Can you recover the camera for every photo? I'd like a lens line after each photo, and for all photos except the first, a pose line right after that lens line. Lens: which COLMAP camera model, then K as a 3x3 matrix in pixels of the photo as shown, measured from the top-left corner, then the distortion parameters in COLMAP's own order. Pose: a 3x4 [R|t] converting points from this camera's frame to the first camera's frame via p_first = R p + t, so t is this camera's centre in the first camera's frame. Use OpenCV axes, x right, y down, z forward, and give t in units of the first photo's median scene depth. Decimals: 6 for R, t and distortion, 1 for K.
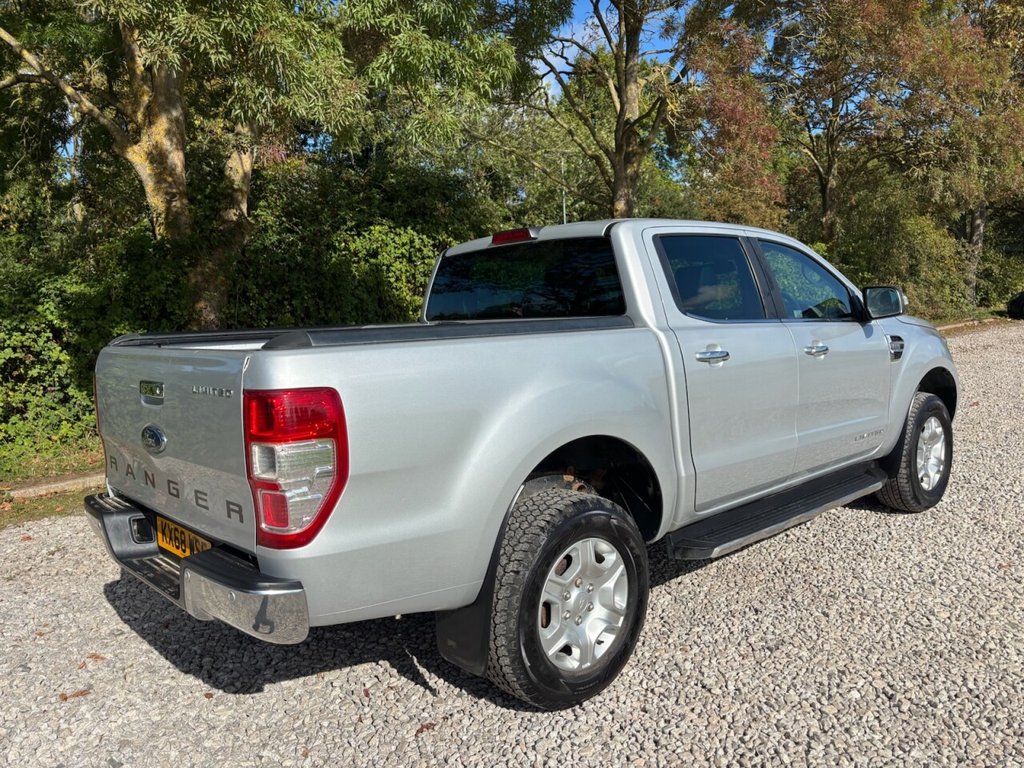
lens RADIAL K [[774.0, 0, 520.8], [0, 774.0, 384.6], [0, 0, 1]] dist [0.055761, -0.058381]
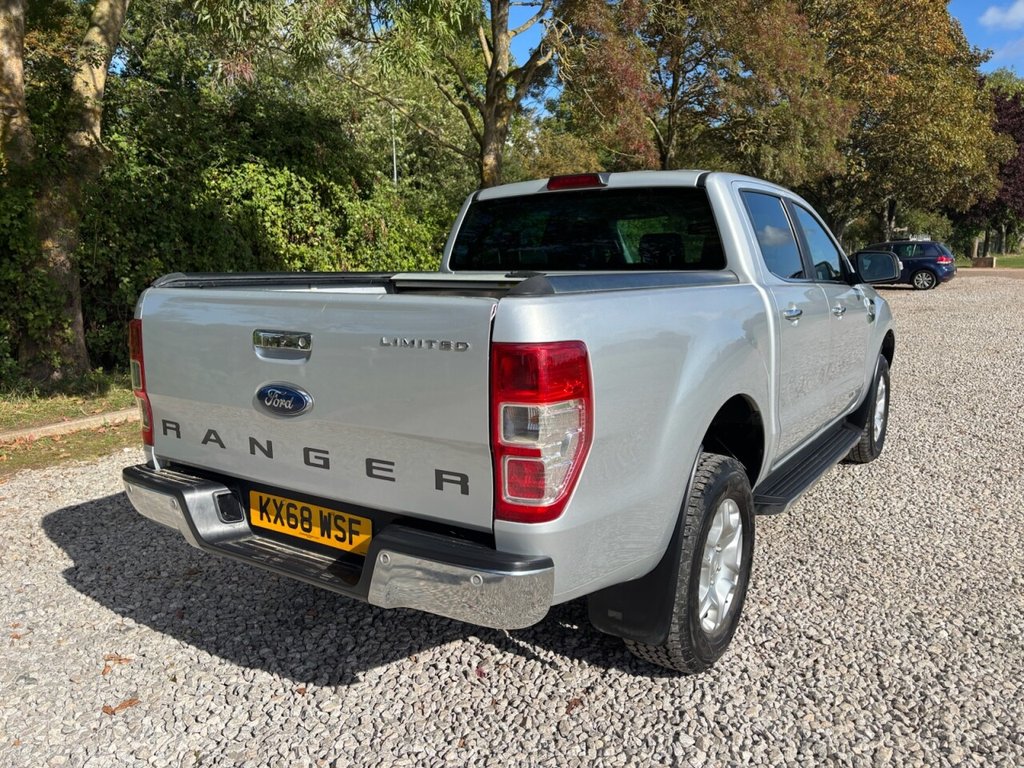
lens RADIAL K [[774.0, 0, 512.9], [0, 774.0, 386.2], [0, 0, 1]] dist [0.055761, -0.058381]
pose [[0.970926, -0.001963, 0.239370, -0.121652], [-0.011336, 0.998467, 0.054168, 0.002002], [-0.239110, -0.055307, 0.969416, 0.037048]]
